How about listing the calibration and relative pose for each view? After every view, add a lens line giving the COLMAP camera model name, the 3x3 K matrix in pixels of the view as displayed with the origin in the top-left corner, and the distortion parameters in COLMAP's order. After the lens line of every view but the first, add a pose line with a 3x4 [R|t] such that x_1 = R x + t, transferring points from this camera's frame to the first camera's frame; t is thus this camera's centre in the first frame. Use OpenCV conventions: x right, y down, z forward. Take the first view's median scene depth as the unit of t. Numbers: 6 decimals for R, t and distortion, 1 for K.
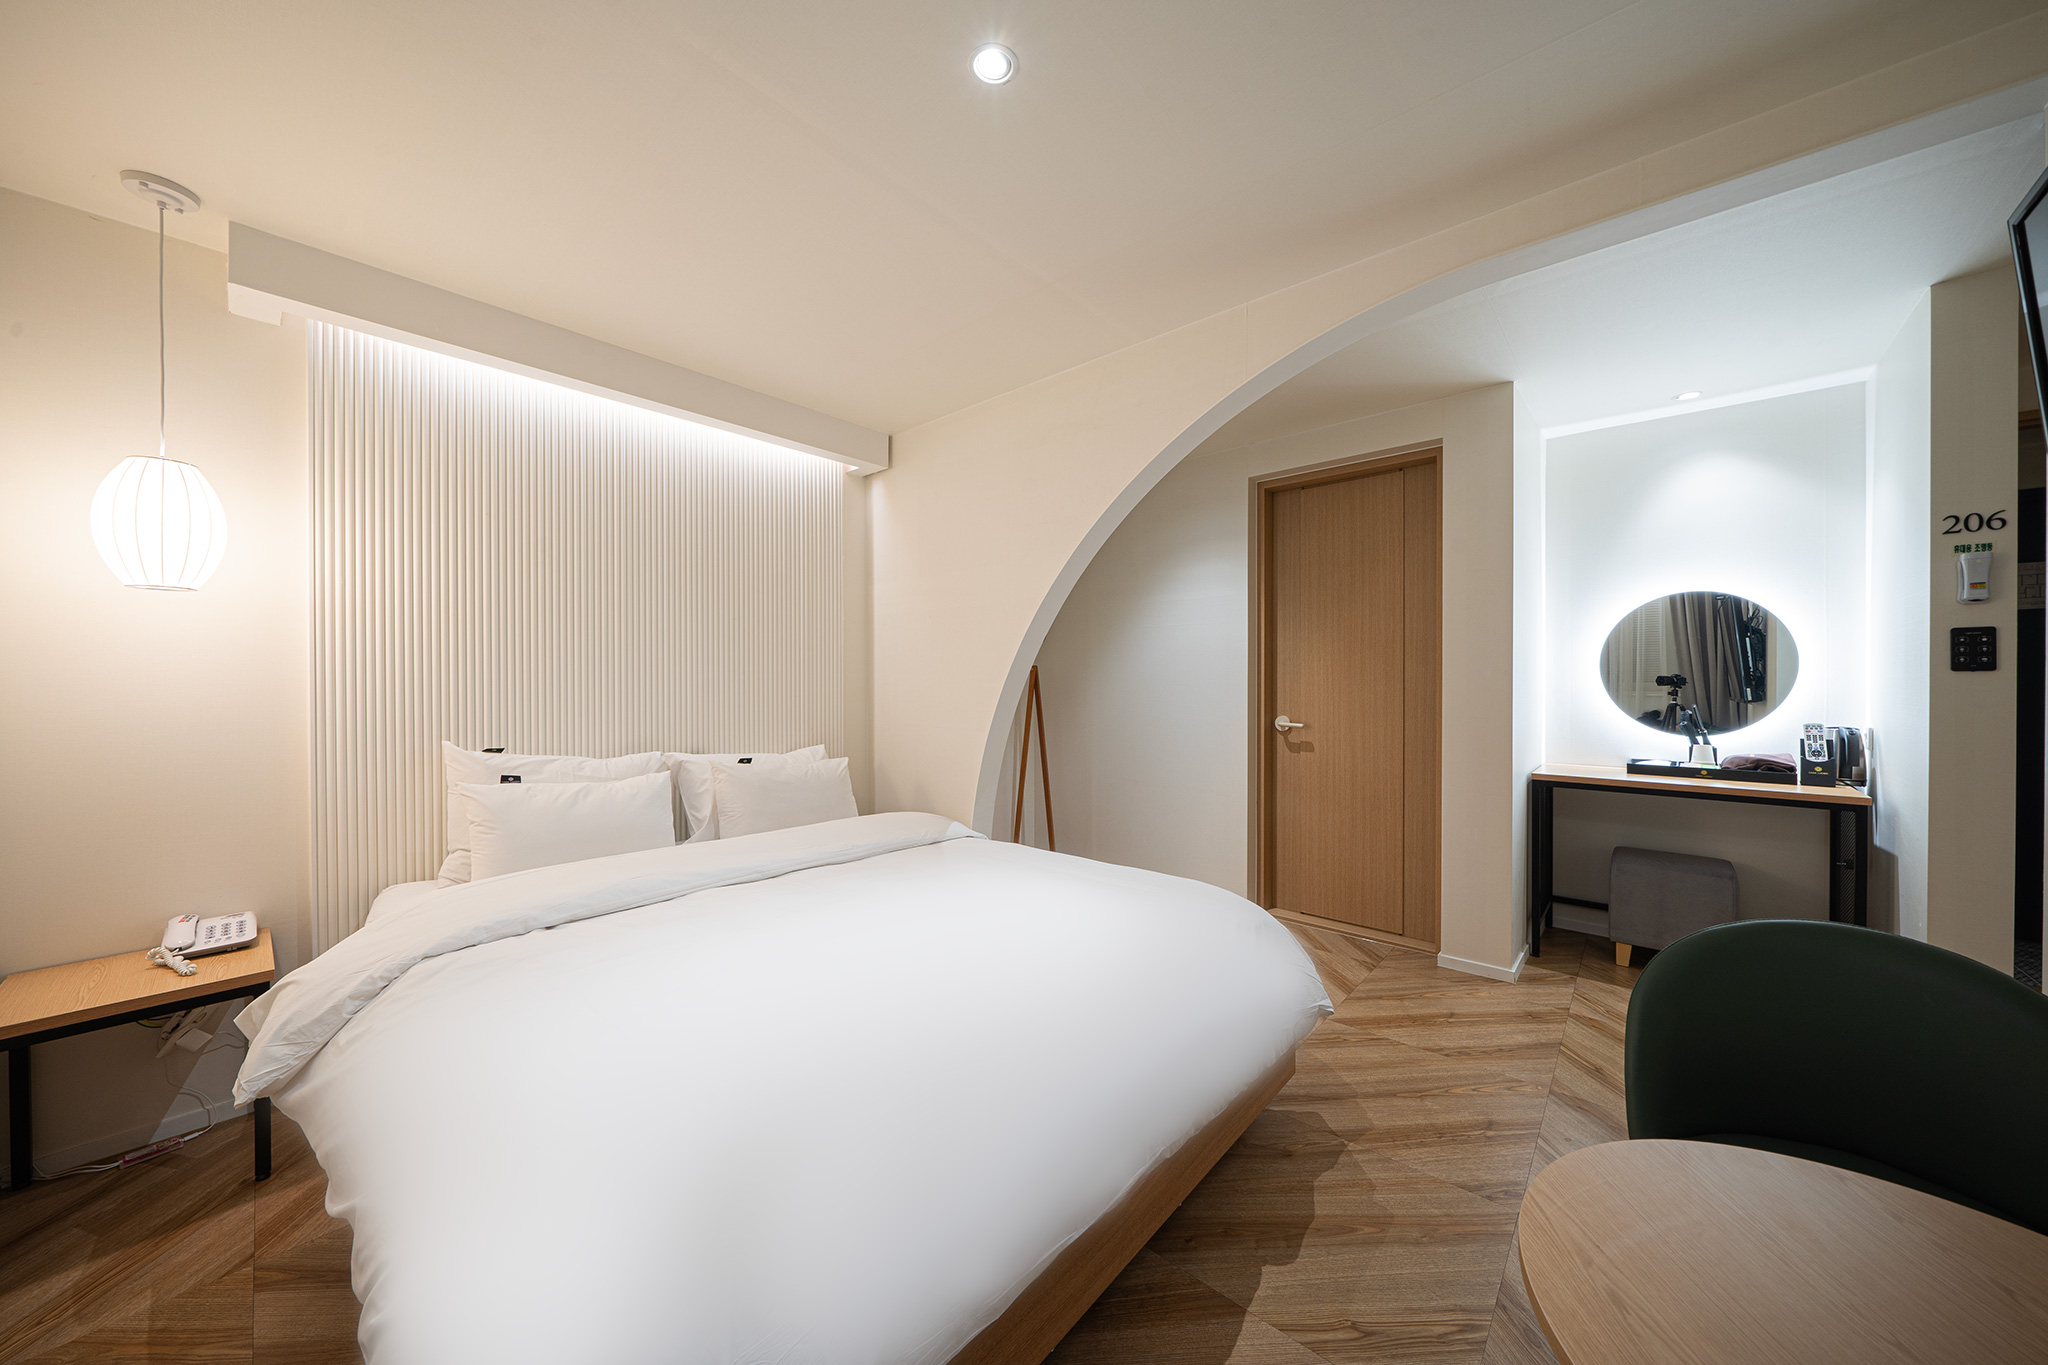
lens RADIAL K [[706.5, 0, 1024.0], [0, 706.5, 682.5], [0, 0, 1]] dist [0.000313, 0.000074]
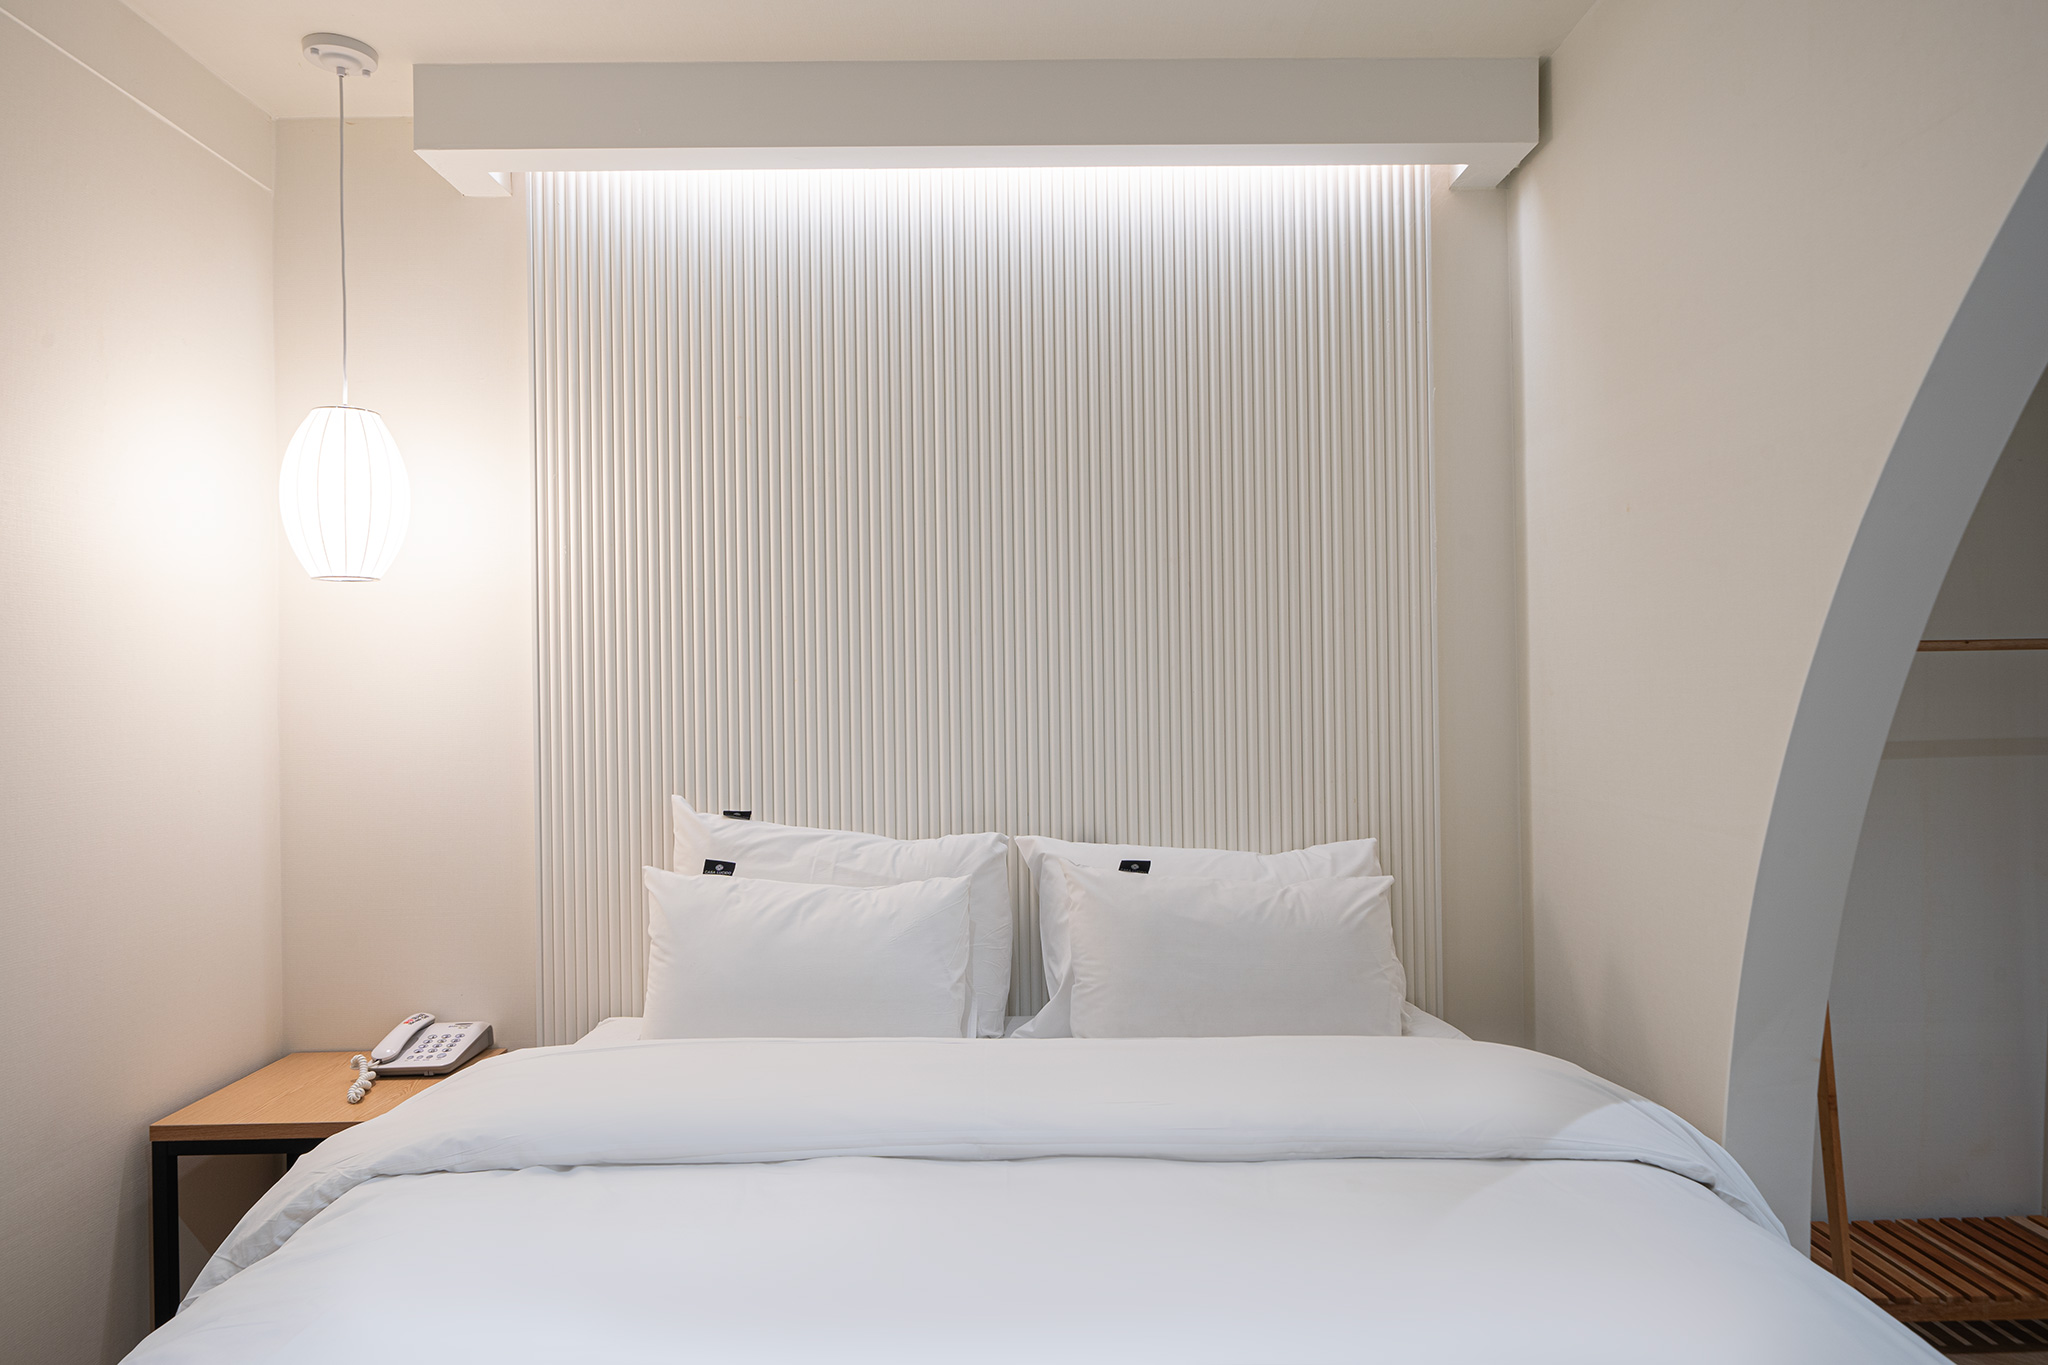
lens RADIAL K [[1275.3, 0, 1024.0], [0, 1275.3, 682.5], [0, 0, 1]] dist [-0.003390, -0.003428]
pose [[0.671860, -0.016154, -0.740502, 0.199724], [0.011634, 0.999869, -0.011257, 0.001122], [0.740587, -0.001051, 0.671960, 0.468381]]
